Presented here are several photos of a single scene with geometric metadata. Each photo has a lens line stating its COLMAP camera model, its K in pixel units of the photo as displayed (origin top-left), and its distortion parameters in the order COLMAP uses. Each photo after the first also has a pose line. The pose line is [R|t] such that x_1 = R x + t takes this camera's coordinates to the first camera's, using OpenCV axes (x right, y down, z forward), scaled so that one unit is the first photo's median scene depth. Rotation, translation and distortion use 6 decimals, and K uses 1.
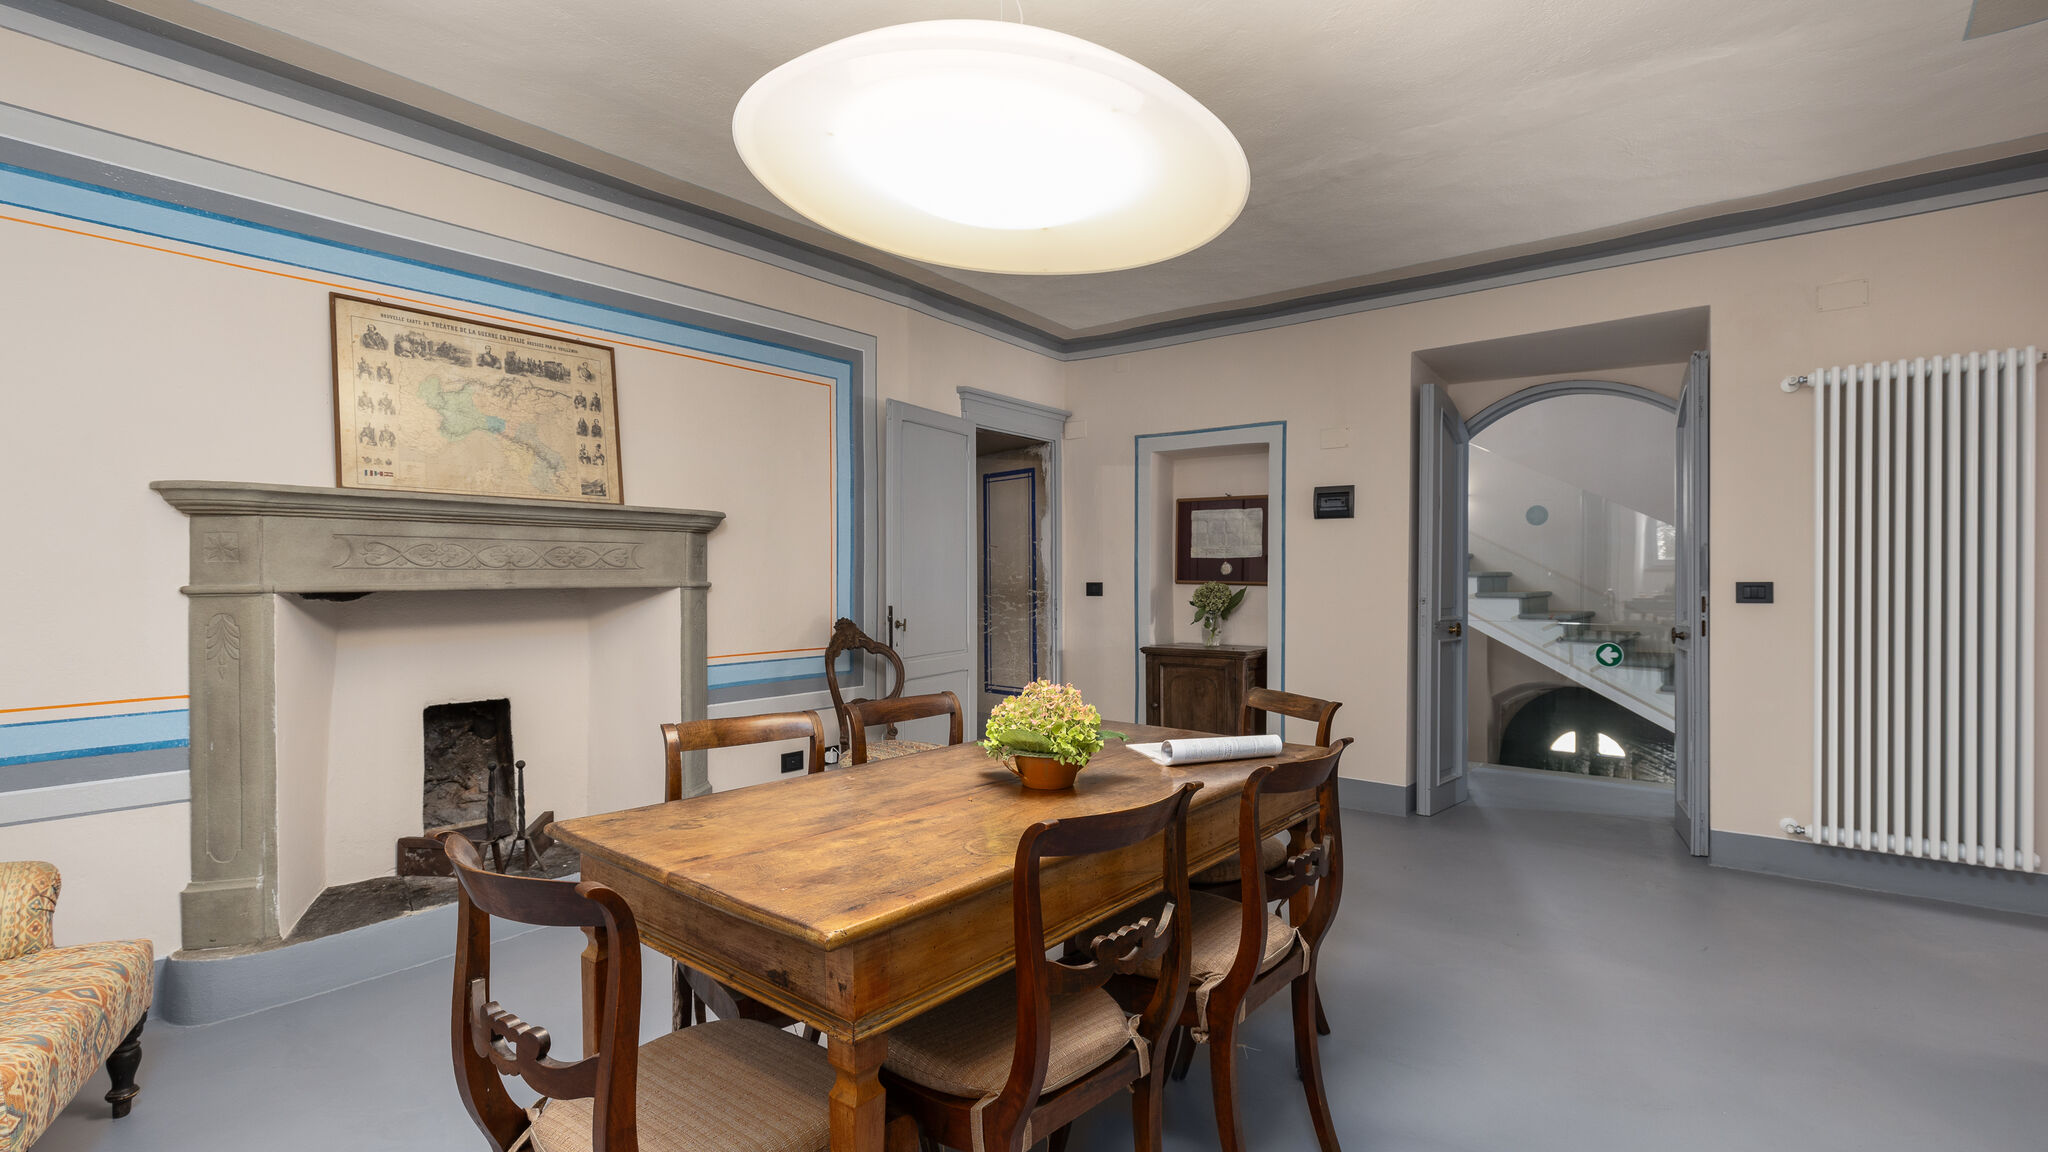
lens RADIAL K [[924.1, 0, 1023.5], [0, 924.1, 585.2], [0, 0, 1]] dist [0.000259, 0.000063]
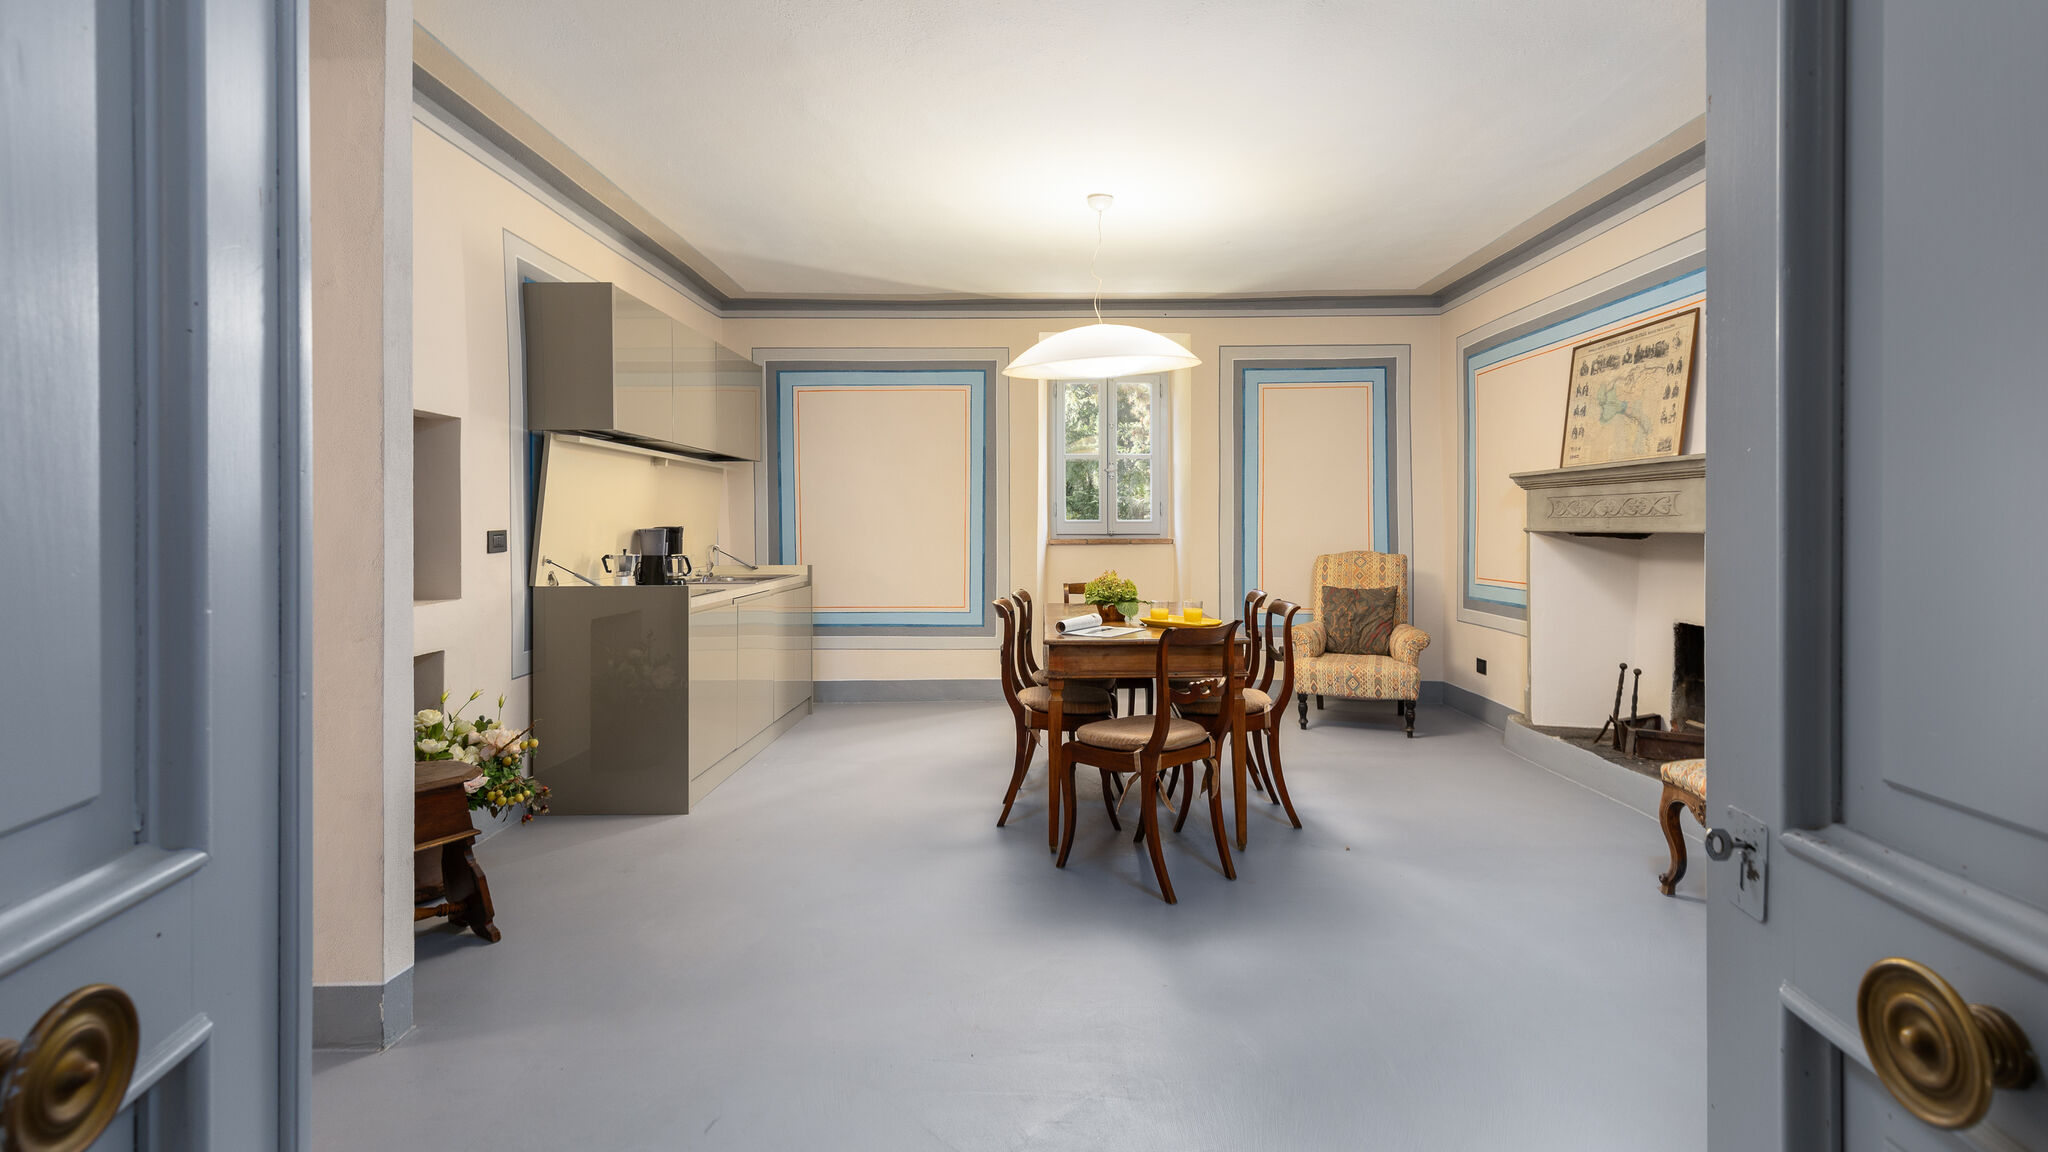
lens RADIAL K [[924.1, 0, 1023.5], [0, 924.1, 585.2], [0, 0, 1]] dist [0.000259, 0.000063]
pose [[-0.782739, 0.047004, -0.620572, 0.929845], [0.000613, 0.997201, 0.074759, -0.019500], [0.622349, 0.058136, -0.780578, 1.511386]]
